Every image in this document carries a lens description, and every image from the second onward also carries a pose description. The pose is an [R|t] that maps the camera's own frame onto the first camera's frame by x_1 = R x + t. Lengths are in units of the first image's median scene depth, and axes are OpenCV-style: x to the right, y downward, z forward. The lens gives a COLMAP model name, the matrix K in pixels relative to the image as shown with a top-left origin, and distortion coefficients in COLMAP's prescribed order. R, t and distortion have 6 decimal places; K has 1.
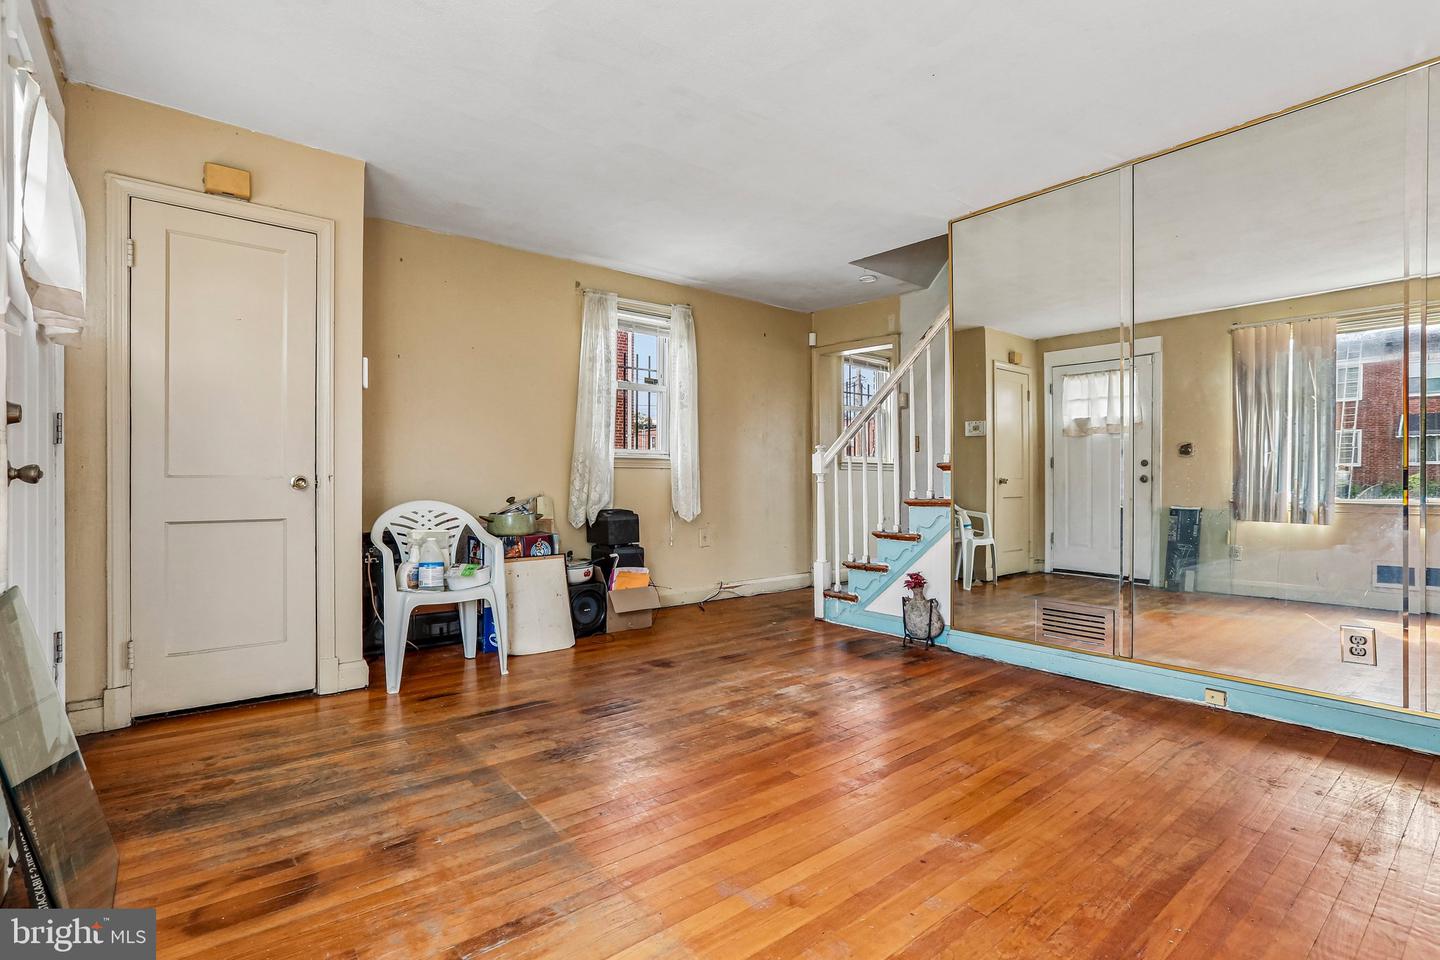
lens RADIAL K [[675.5, 0, 706.9], [0, 675.5, 482.5], [0, 0, 1]] dist [-0.029701, 0.010773]
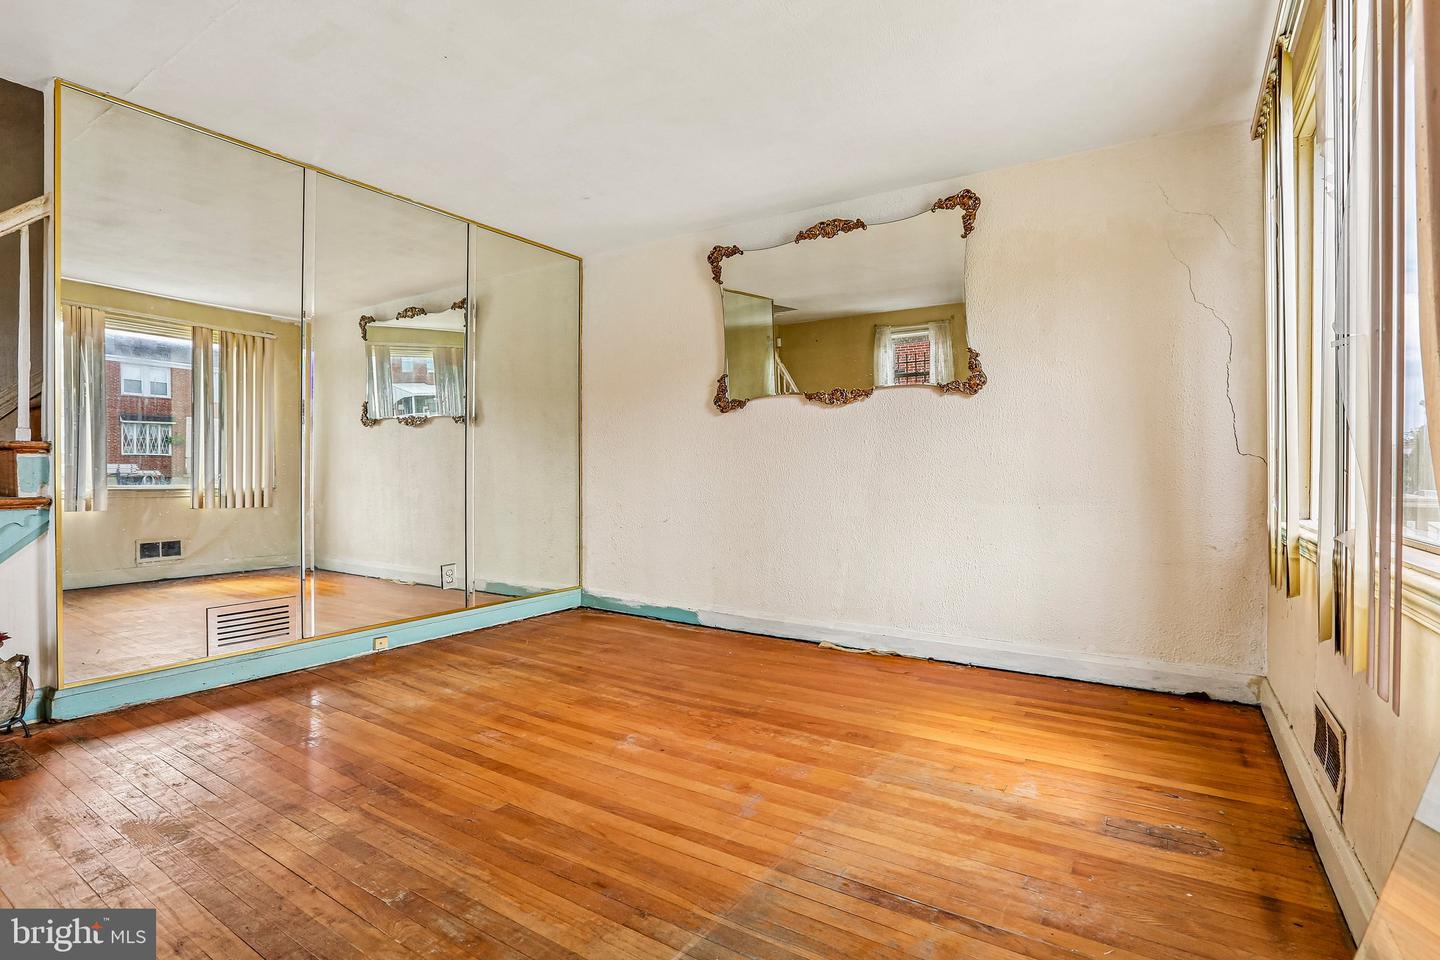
lens RADIAL K [[675.5, 0, 711.6], [0, 675.5, 476.2], [0, 0, 1]] dist [-0.029701, 0.010773]
pose [[-0.283792, -0.011013, 0.958823, -0.704990], [-0.004177, 0.999939, 0.010249, -0.002158], [-0.958877, -0.001097, -0.283821, 0.903093]]
